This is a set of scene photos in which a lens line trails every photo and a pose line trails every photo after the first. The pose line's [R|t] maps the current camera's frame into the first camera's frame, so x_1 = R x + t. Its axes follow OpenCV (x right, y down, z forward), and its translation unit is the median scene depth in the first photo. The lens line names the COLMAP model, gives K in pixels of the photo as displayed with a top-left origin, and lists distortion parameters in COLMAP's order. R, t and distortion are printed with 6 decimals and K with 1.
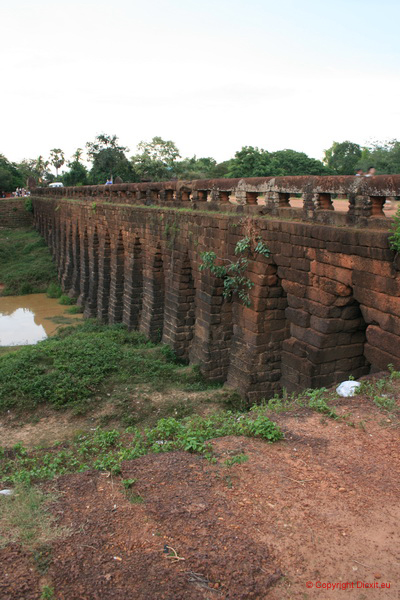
lens RADIAL K [[502.7, 0, 200.0], [0, 502.7, 300.0], [0, 0, 1]] dist [-0.143645, 0.128306]
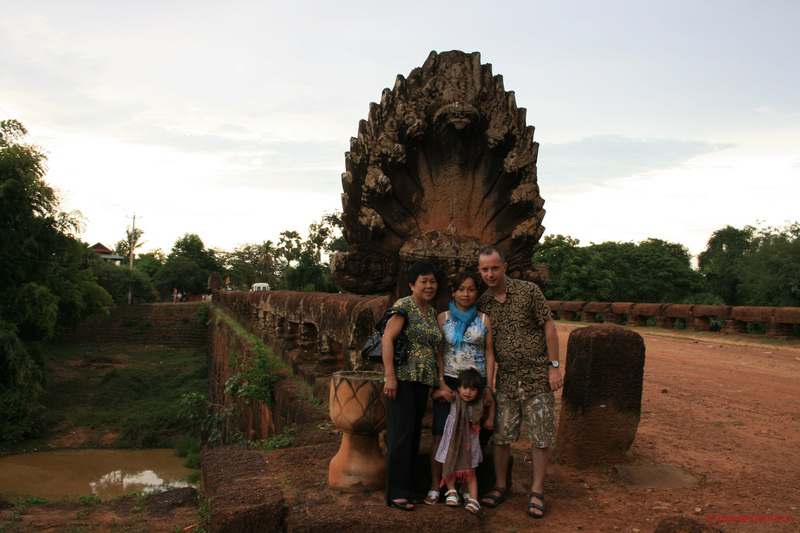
lens RADIAL K [[817.2, 0, 400.0], [0, 817.2, 266.5], [0, 0, 1]] dist [-0.115080, 0.014812]
pose [[0.985884, 0.020726, -0.166143, 0.312437], [-0.062202, 0.966629, -0.248516, -0.001591], [0.155448, 0.255342, 0.954273, -0.057680]]
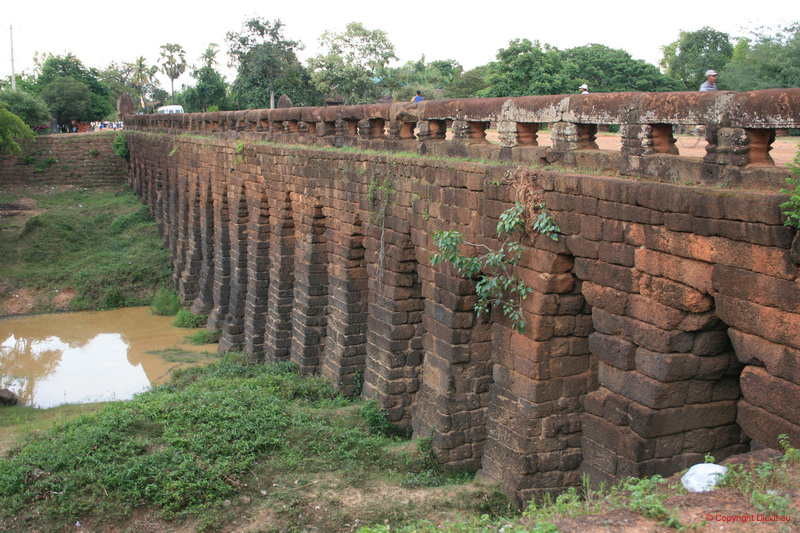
lens RADIAL K [[928.3, 0, 400.0], [0, 928.3, 266.5], [0, 0, 1]] dist [-0.083304, 0.033112]
pose [[0.999382, 0.002508, -0.035067, -0.000084], [-0.004583, 0.998234, -0.059224, 0.002636], [0.034857, 0.059348, 0.997629, -0.012648]]
